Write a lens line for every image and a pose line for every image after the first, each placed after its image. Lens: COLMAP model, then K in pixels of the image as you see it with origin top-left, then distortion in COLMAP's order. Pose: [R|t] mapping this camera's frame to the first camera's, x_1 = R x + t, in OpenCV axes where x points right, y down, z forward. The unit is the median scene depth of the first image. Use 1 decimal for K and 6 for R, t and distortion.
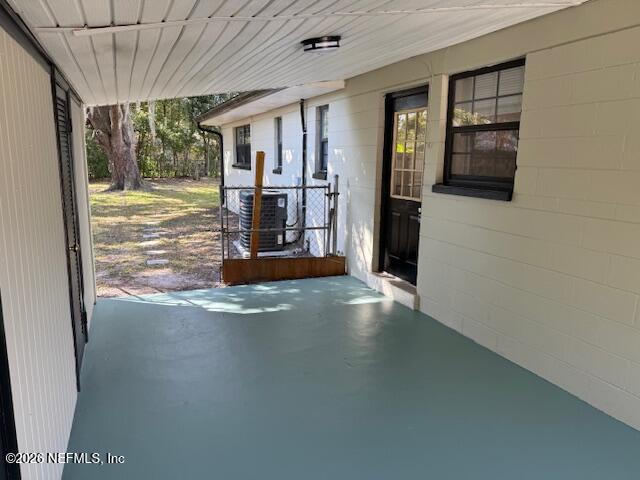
lens RADIAL K [[448.3, 0, 317.1], [0, 448.3, 239.7], [0, 0, 1]] dist [0.093024, -0.149741]
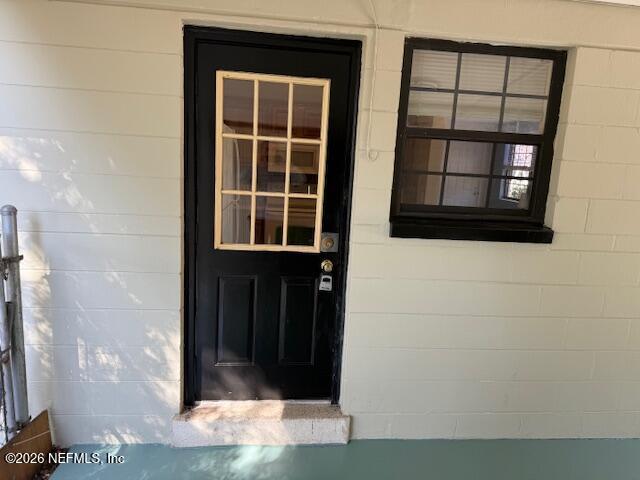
lens RADIAL K [[448.3, 0, 317.1], [0, 448.3, 239.7], [0, 0, 1]] dist [0.093024, -0.149741]
pose [[0.295942, -0.160706, 0.941590, -0.229171], [0.121888, 0.984041, 0.129642, -0.136721], [-0.947397, 0.076402, 0.310807, 0.661305]]
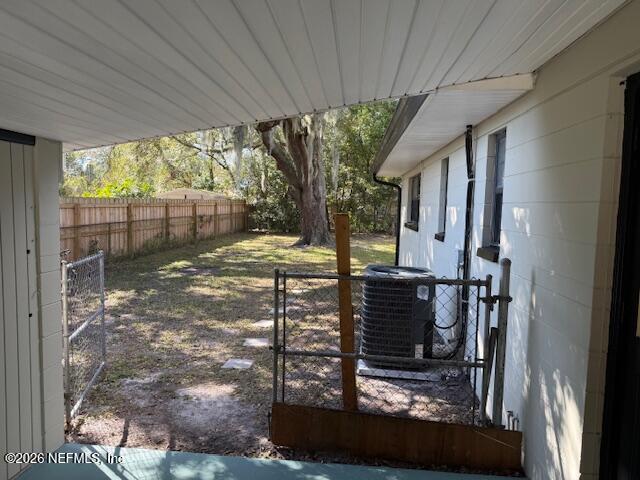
lens RADIAL K [[448.3, 0, 317.1], [0, 448.3, 239.7], [0, 0, 1]] dist [0.093024, -0.149741]
pose [[0.888122, 0.035962, -0.458199, 0.085680], [-0.087847, 0.991837, -0.092429, -0.103312], [0.451135, 0.122340, 0.884031, 0.473985]]
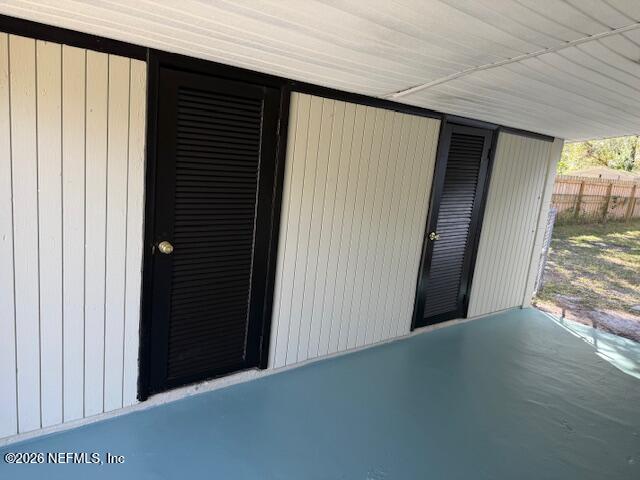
lens RADIAL K [[447.8, 0, 320.0], [0, 447.8, 240.0], [0, 0, 1]] dist [-0.005016, -0.001973]
pose [[0.265516, 0.191430, -0.944911, 0.338778], [-0.267828, 0.956158, 0.118450, -0.018484], [0.926158, 0.221624, 0.305145, 0.106539]]
